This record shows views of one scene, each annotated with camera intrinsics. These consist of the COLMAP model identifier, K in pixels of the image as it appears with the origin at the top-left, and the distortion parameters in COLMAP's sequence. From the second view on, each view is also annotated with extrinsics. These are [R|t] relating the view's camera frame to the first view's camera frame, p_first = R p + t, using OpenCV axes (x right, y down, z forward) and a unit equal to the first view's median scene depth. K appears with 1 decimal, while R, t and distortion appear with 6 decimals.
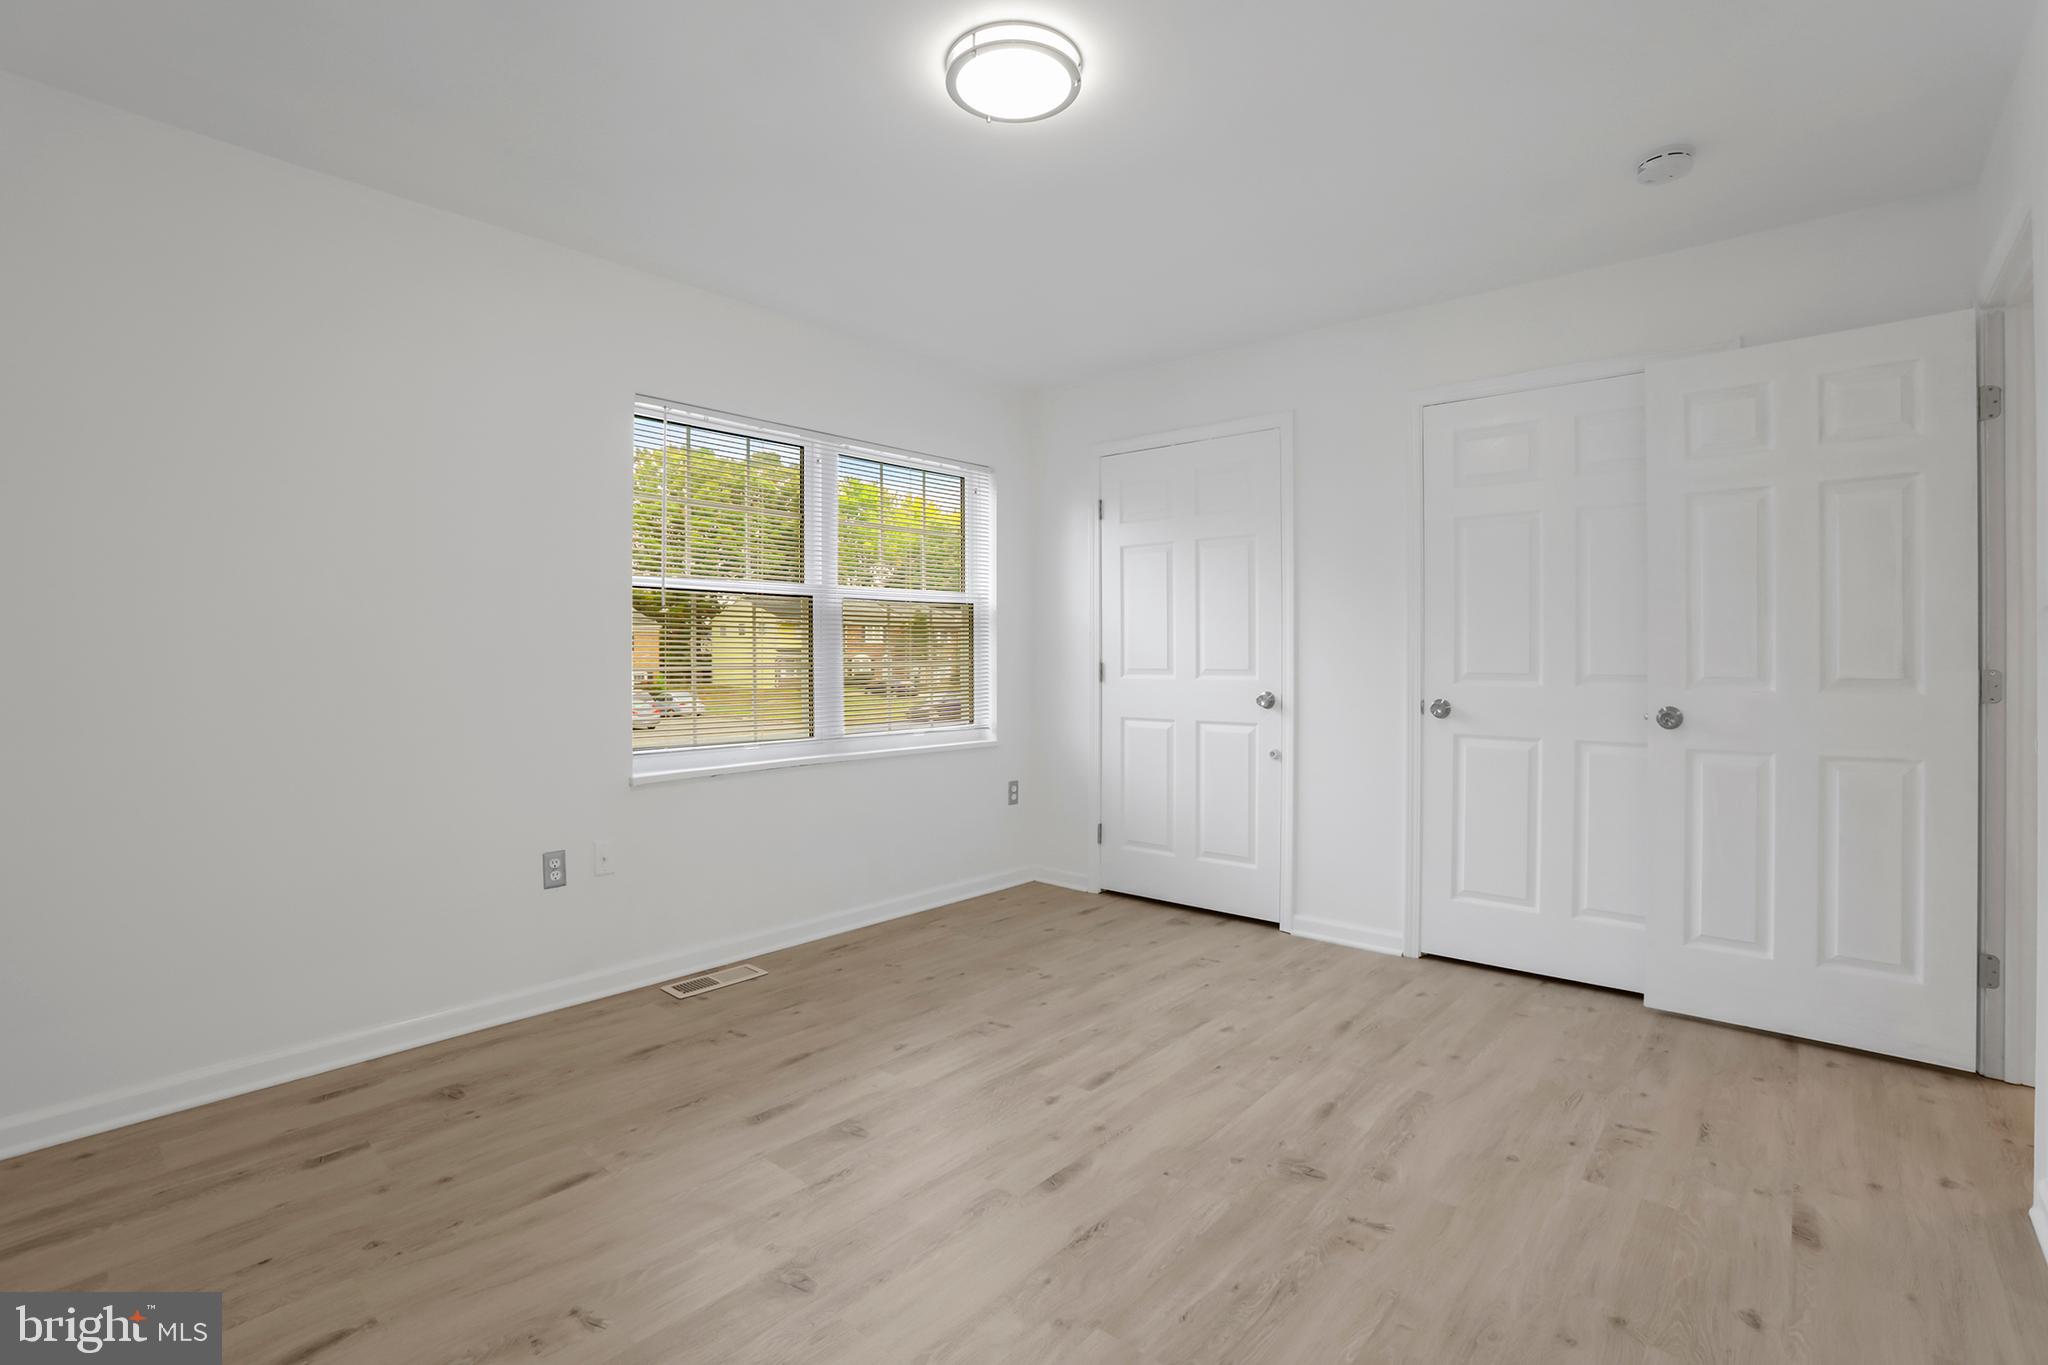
lens RADIAL K [[937.7, 0, 1025.2], [0, 937.7, 658.1], [0, 0, 1]] dist [-0.077847, 0.029686]
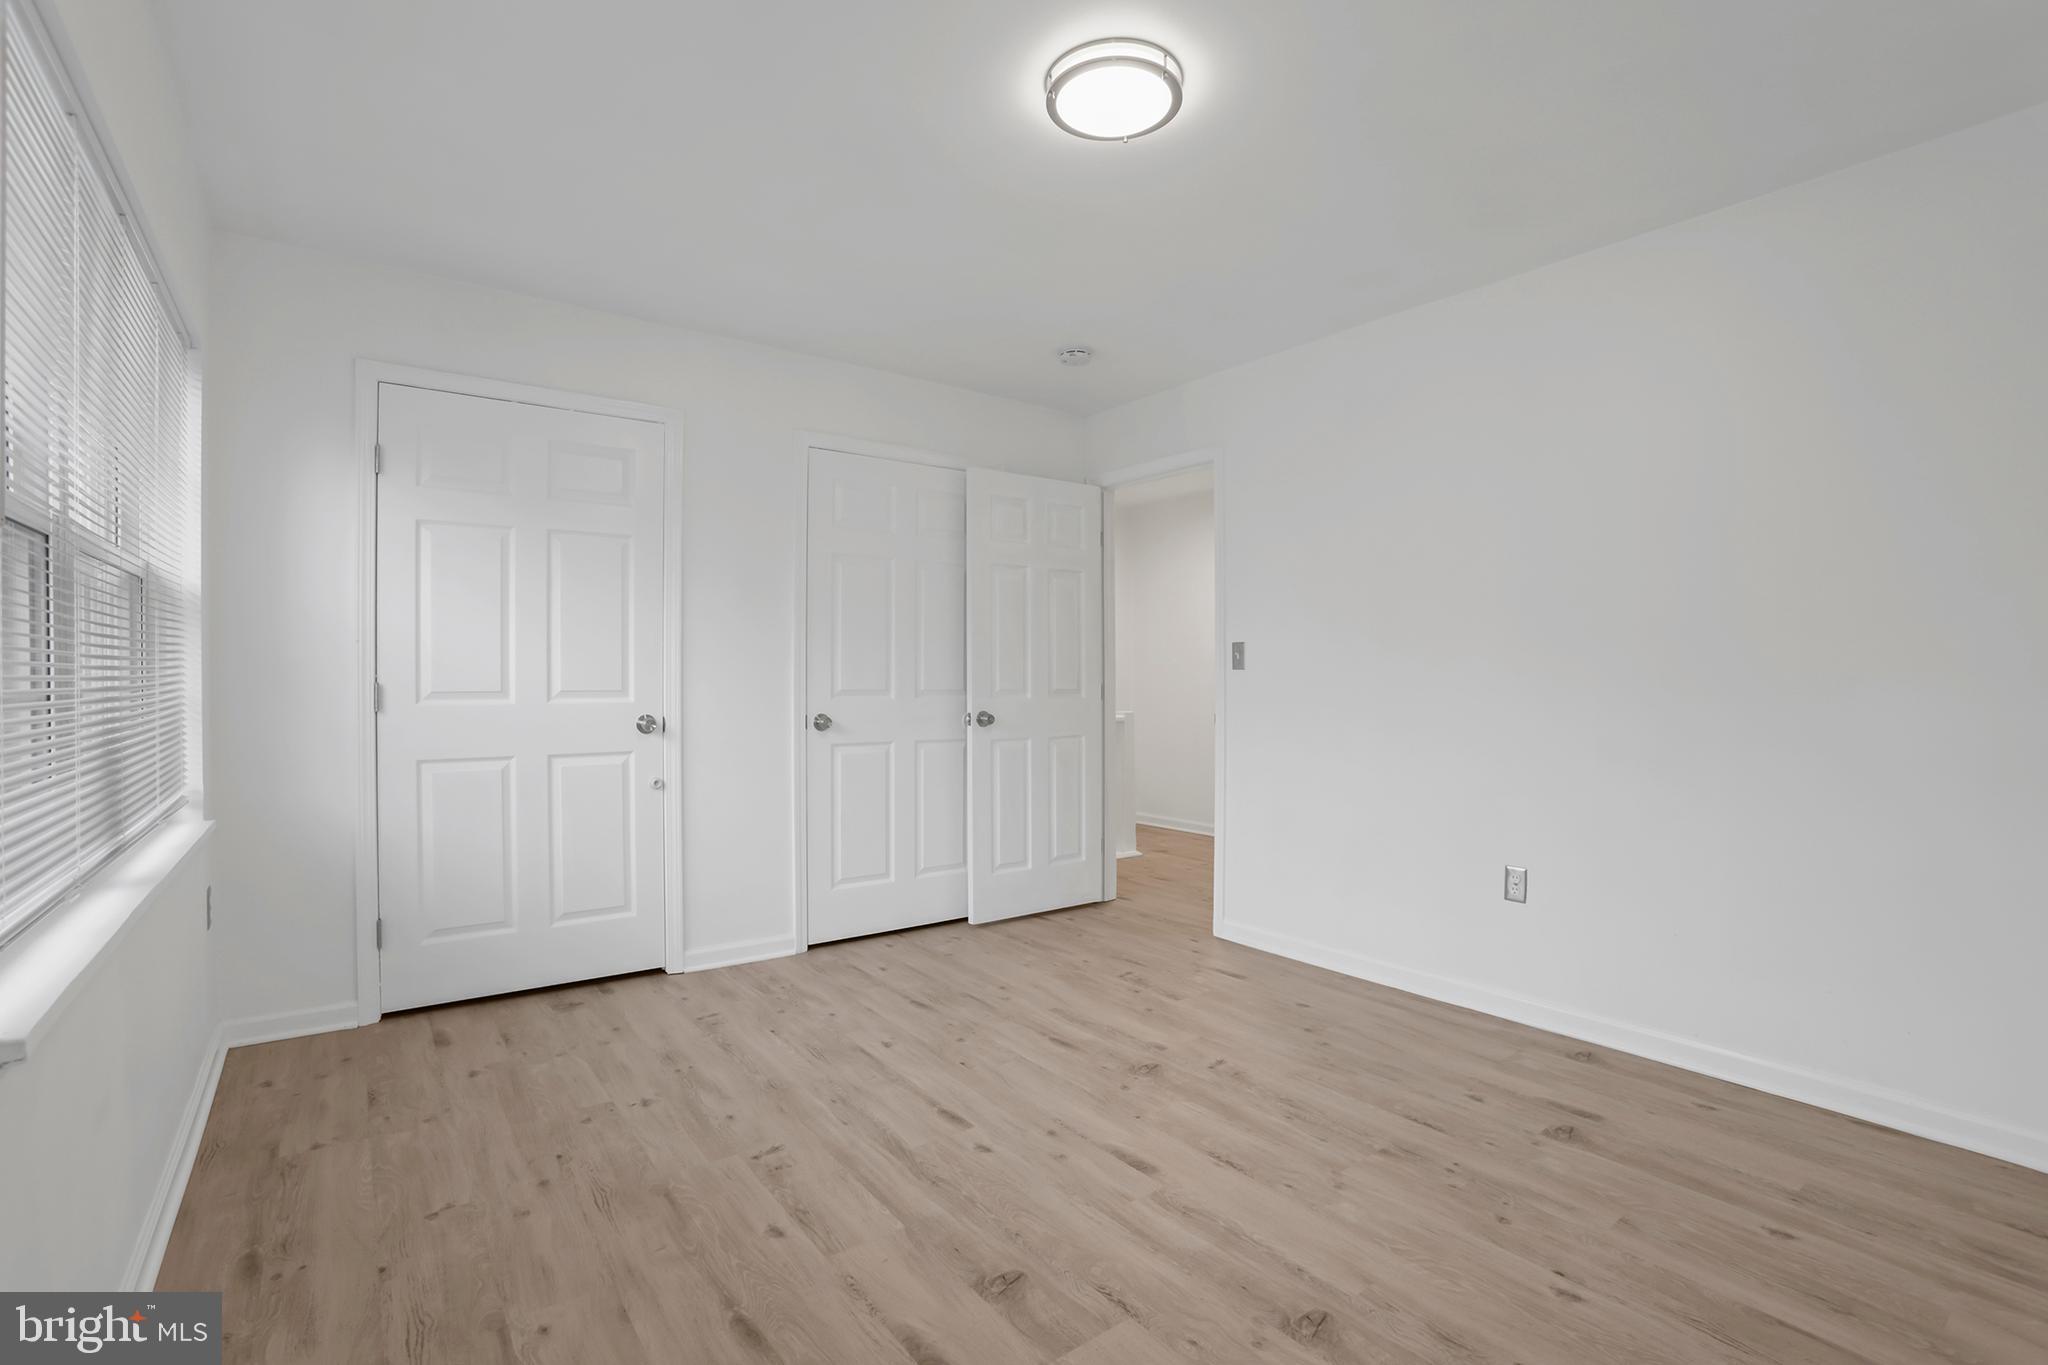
lens RADIAL K [[928.5, 0, 1024.0], [0, 928.5, 682.5], [0, 0, 1]] dist [-0.062892, 0.000442]
pose [[0.212009, -0.006926, 0.977243, -0.749826], [-0.002108, 0.999969, 0.007544, -0.002979], [-0.977266, -0.003659, 0.211987, 0.658313]]
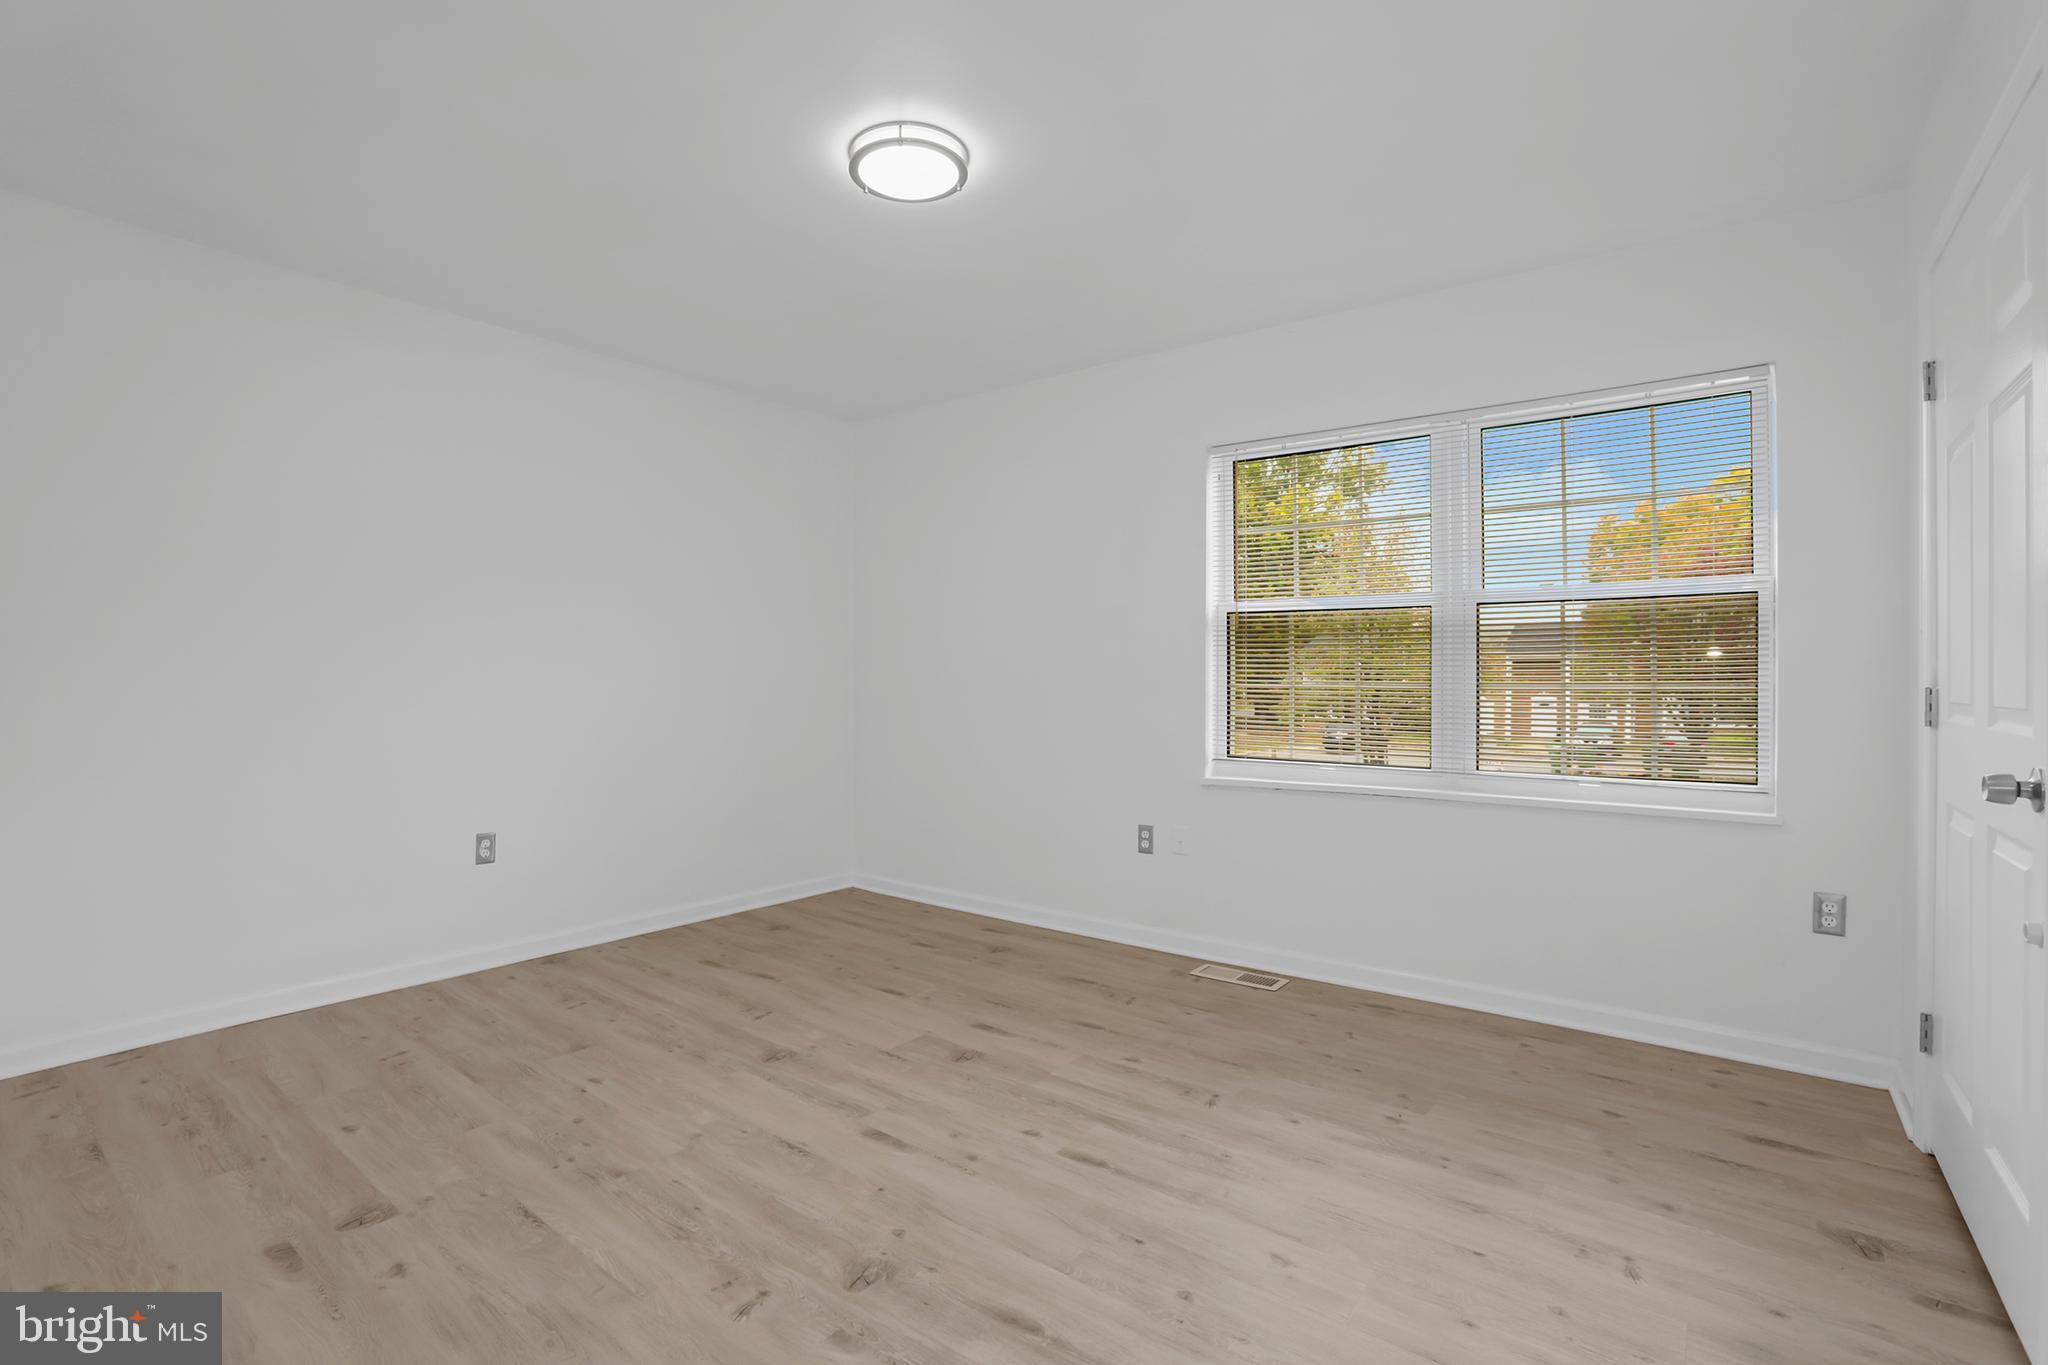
lens RADIAL K [[937.7, 0, 1025.2], [0, 937.7, 658.1], [0, 0, 1]] dist [-0.077847, 0.029686]
pose [[0.057432, -0.019812, -0.998153, 0.863874], [-0.003637, 0.999792, -0.020054, -0.000051], [0.998343, 0.004782, 0.057348, 0.806323]]
